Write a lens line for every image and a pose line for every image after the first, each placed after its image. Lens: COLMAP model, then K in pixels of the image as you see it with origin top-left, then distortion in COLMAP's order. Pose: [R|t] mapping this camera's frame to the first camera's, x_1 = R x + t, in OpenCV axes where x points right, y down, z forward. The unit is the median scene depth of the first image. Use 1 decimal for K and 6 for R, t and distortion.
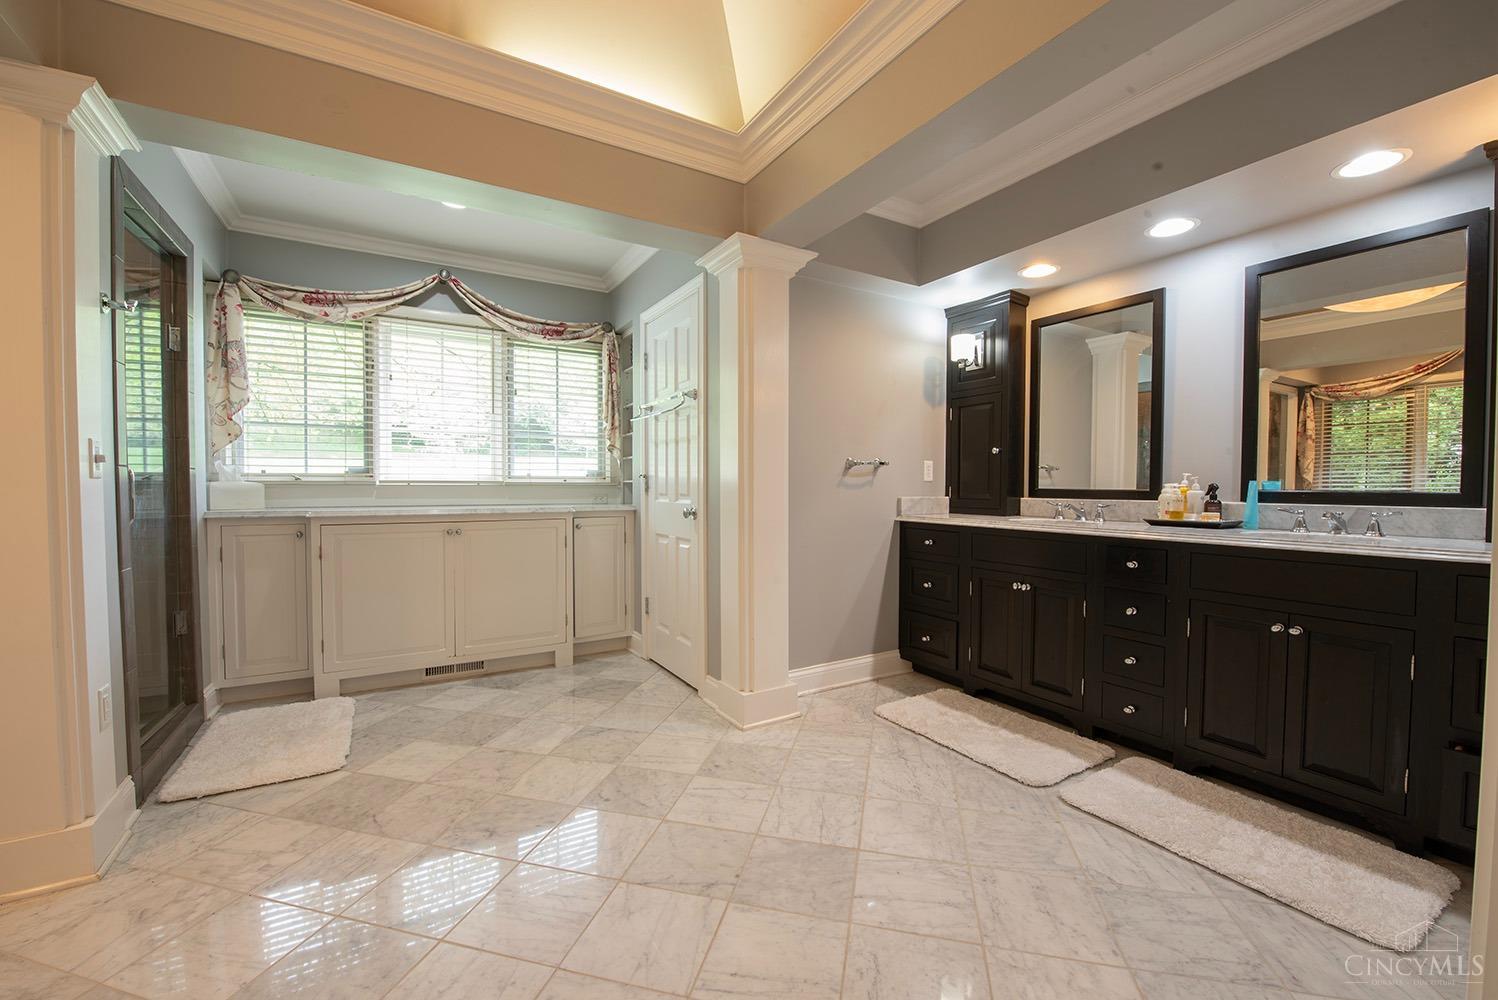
lens RADIAL K [[600.7, 0, 747.3], [0, 600.7, 500.4], [0, 0, 1]] dist [-0.011549, -0.000576]
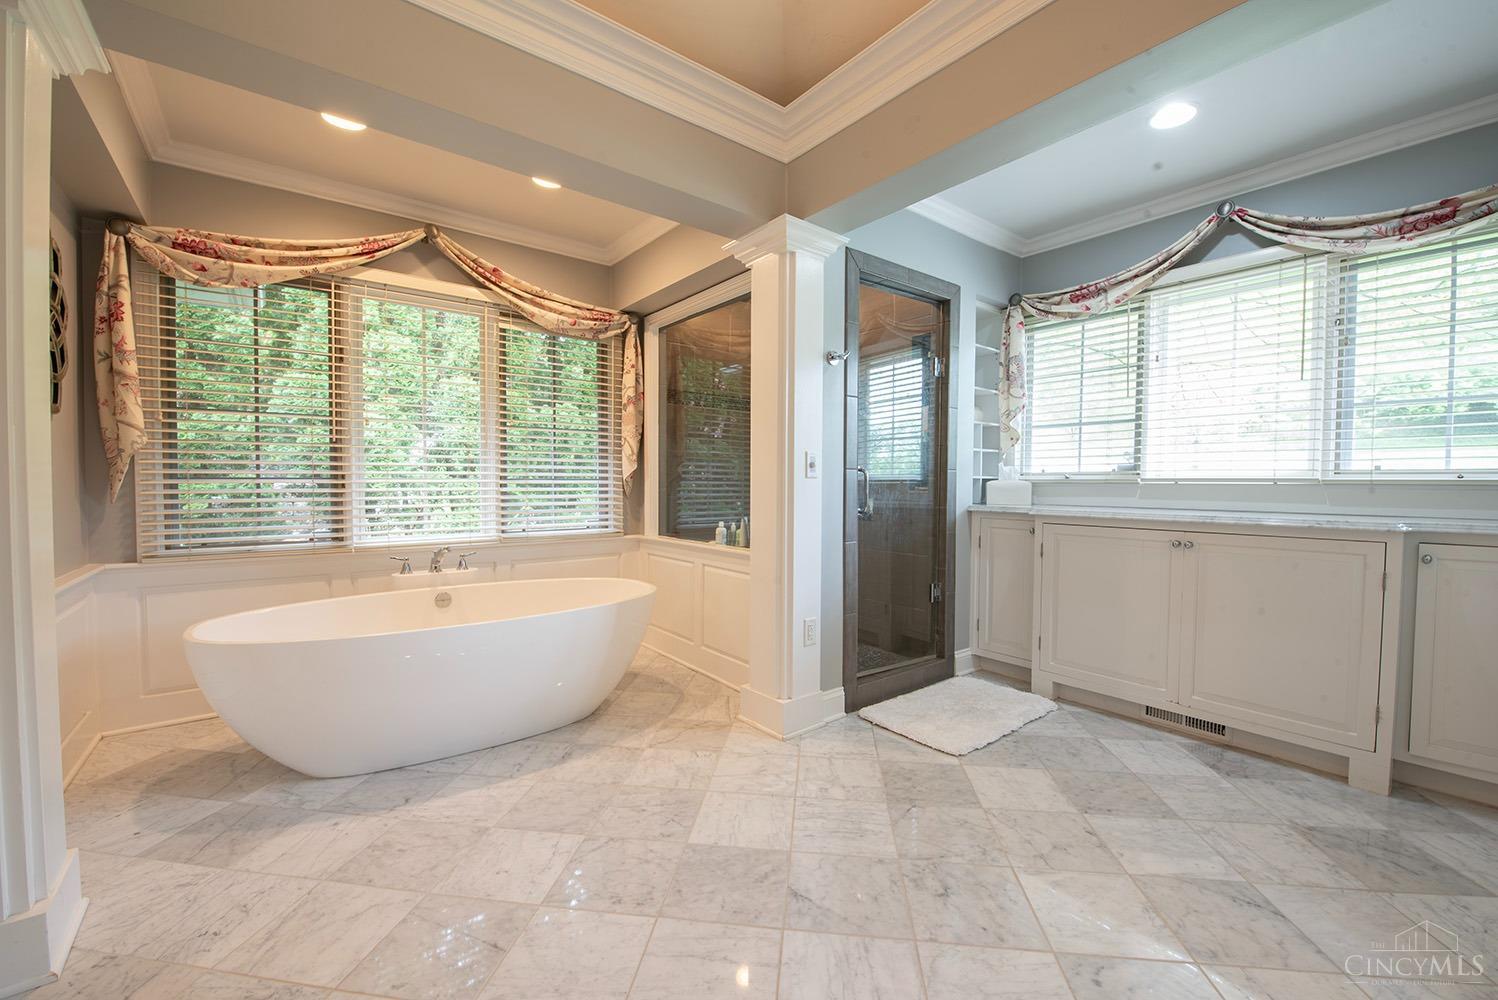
lens RADIAL K [[600.7, 0, 747.4], [0, 600.7, 500.1], [0, 0, 1]] dist [-0.011549, -0.000576]
pose [[0.130690, 0.028860, -0.991003, 0.201085], [-0.028821, 0.999264, 0.025299, -0.007823], [0.991004, 0.025255, 0.131425, 0.337264]]
